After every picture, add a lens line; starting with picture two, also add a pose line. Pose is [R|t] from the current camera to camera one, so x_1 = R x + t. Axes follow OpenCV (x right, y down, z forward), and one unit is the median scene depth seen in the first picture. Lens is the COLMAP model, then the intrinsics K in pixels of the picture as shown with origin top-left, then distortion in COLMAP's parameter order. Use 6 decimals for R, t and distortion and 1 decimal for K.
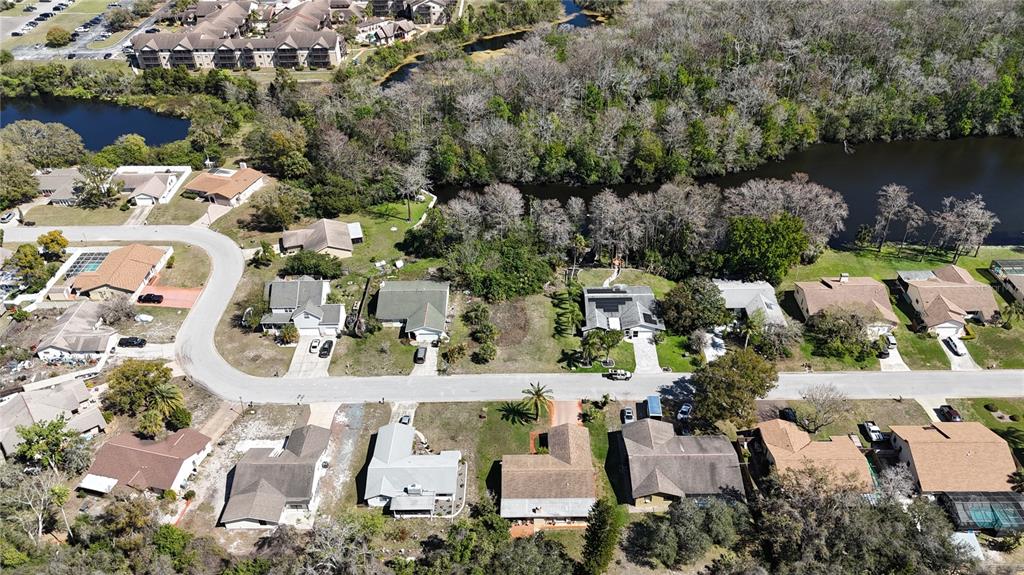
lens RADIAL K [[791.5, 0, 513.3], [0, 791.5, 287.2], [0, 0, 1]] dist [0.078111, -0.076086]
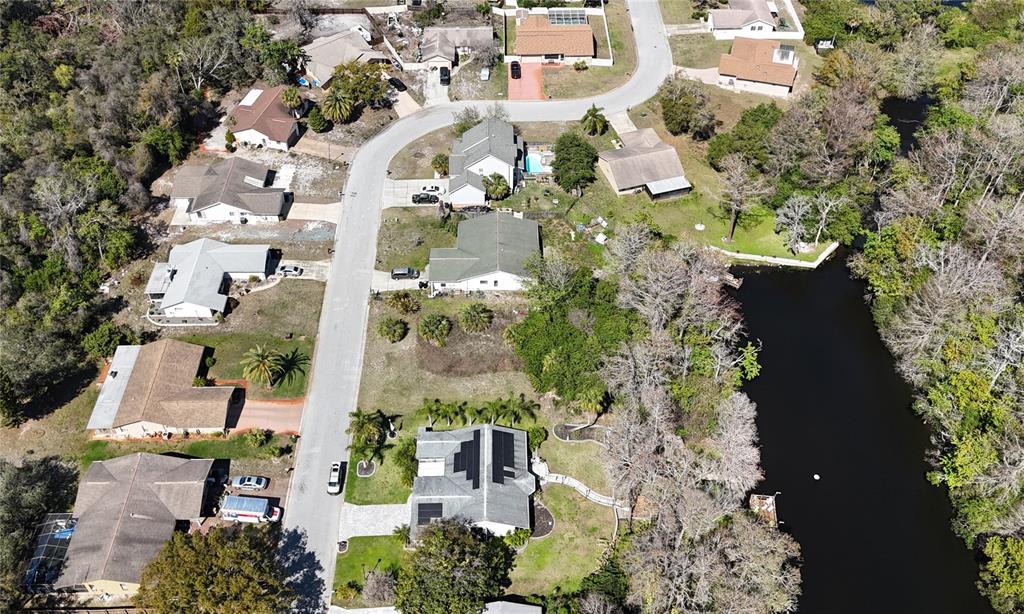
lens RADIAL K [[866.4, 0, 489.9], [0, 866.4, 306.7], [0, 0, 1]] dist [0.092963, -0.000751]
pose [[0.008439, 0.739624, -0.672968, 0.501056], [-0.570781, 0.556149, 0.604076, -0.476958], [0.821059, 0.379019, 0.426857, 0.678942]]
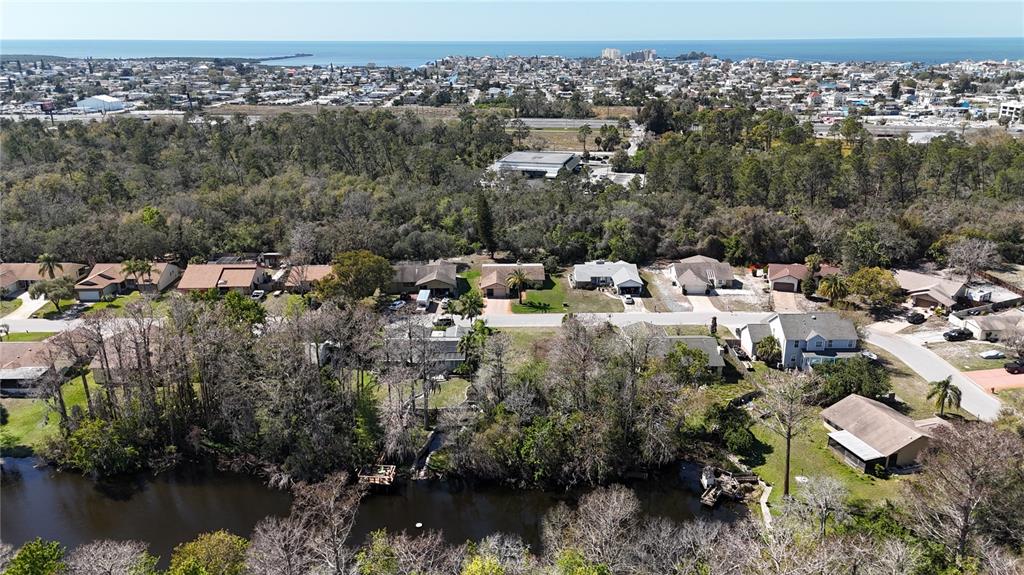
lens RADIAL K [[753.7, 0, 513.4], [0, 753.7, 288.5], [0, 0, 1]] dist [0.078403, -0.078696]
pose [[-0.999352, 0.031053, -0.018188, 0.053720], [0.003723, 0.591882, 0.806016, -0.678399], [0.035794, 0.805426, -0.591614, 1.458643]]
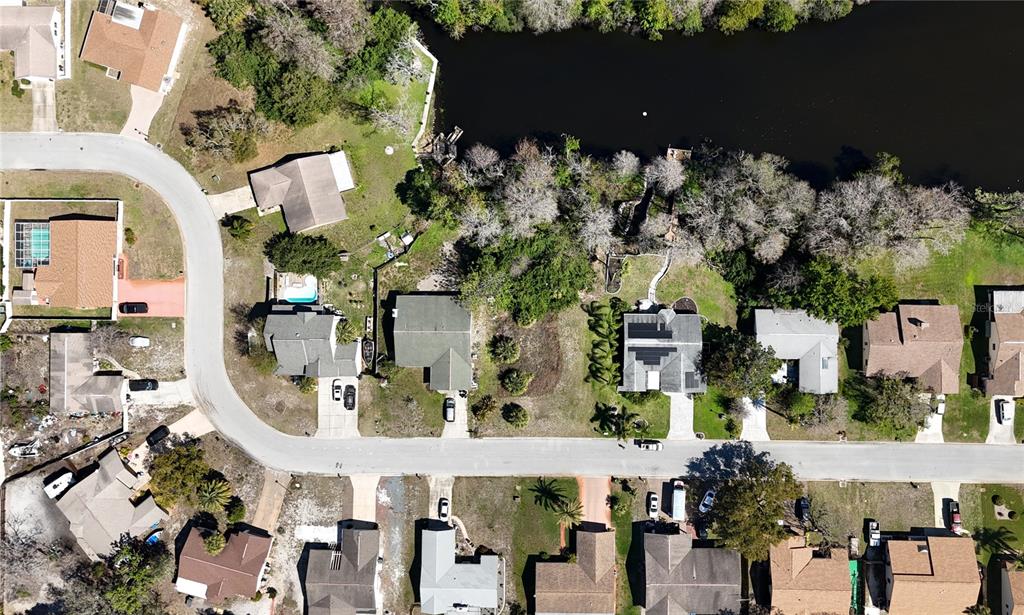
lens RADIAL K [[827.4, 0, 548.3], [0, 827.4, 307.8], [0, 0, 1]] dist [0.084040, -0.098090]
pose [[0.999995, -0.002228, -0.002251, 0.006198], [0.003124, 0.578292, 0.815824, -0.790576], [-0.000516, -0.815827, 0.578296, 0.499735]]
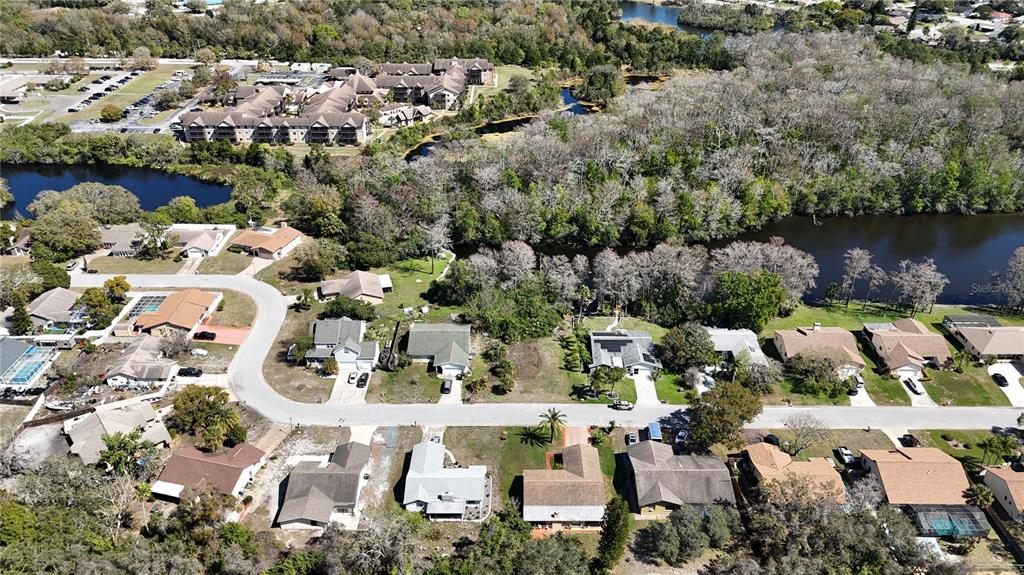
lens RADIAL K [[753.7, 0, 513.4], [0, 753.7, 288.5], [0, 0, 1]] dist [0.078403, -0.078696]
pose [[0.999702, 0.018020, 0.016484, -0.041022], [-0.016349, 0.995208, -0.096401, 0.047328], [-0.018142, 0.096103, 0.995206, -0.085061]]
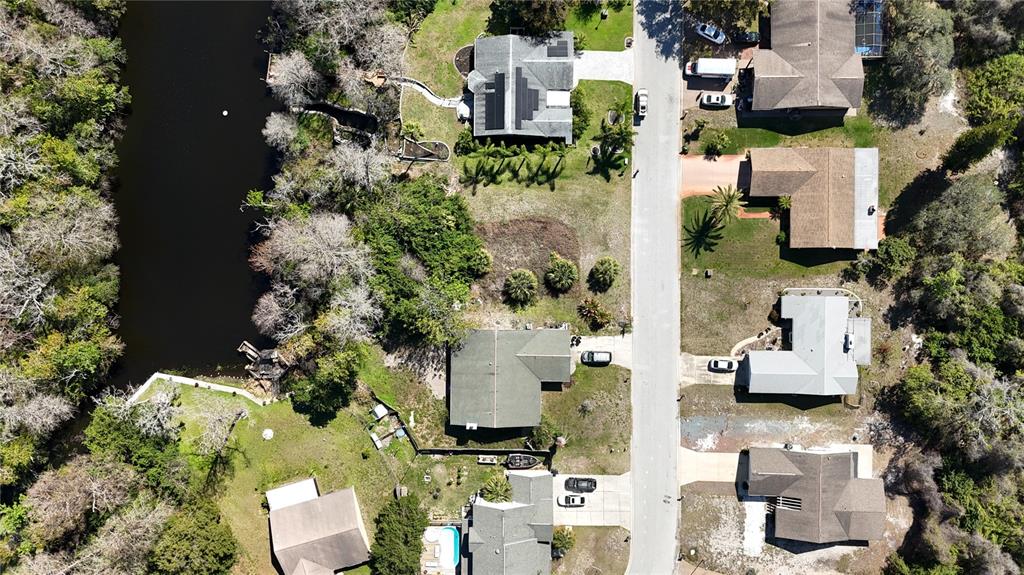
lens RADIAL K [[780.3, 0, 512.0], [0, 780.3, 287.5], [0, 0, 1]] dist [0.059794, -0.038913]
pose [[-0.000239, -0.999705, 0.024296, -0.064851], [0.587536, 0.019520, 0.808962, -0.557976], [-0.809198, 0.014468, 0.587358, 0.602912]]
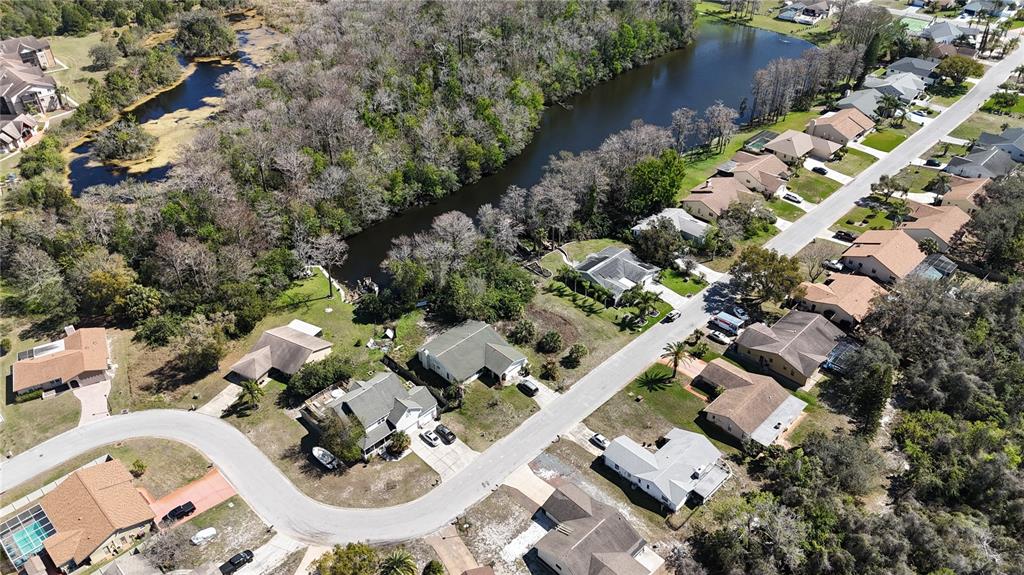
lens RADIAL K [[753.7, 0, 513.4], [0, 753.7, 288.5], [0, 0, 1]] dist [0.078403, -0.078696]
pose [[0.701923, -0.401354, 0.588404, -0.608433], [0.407724, 0.903790, 0.130095, -0.149109], [-0.584008, 0.148590, 0.798033, 0.242153]]
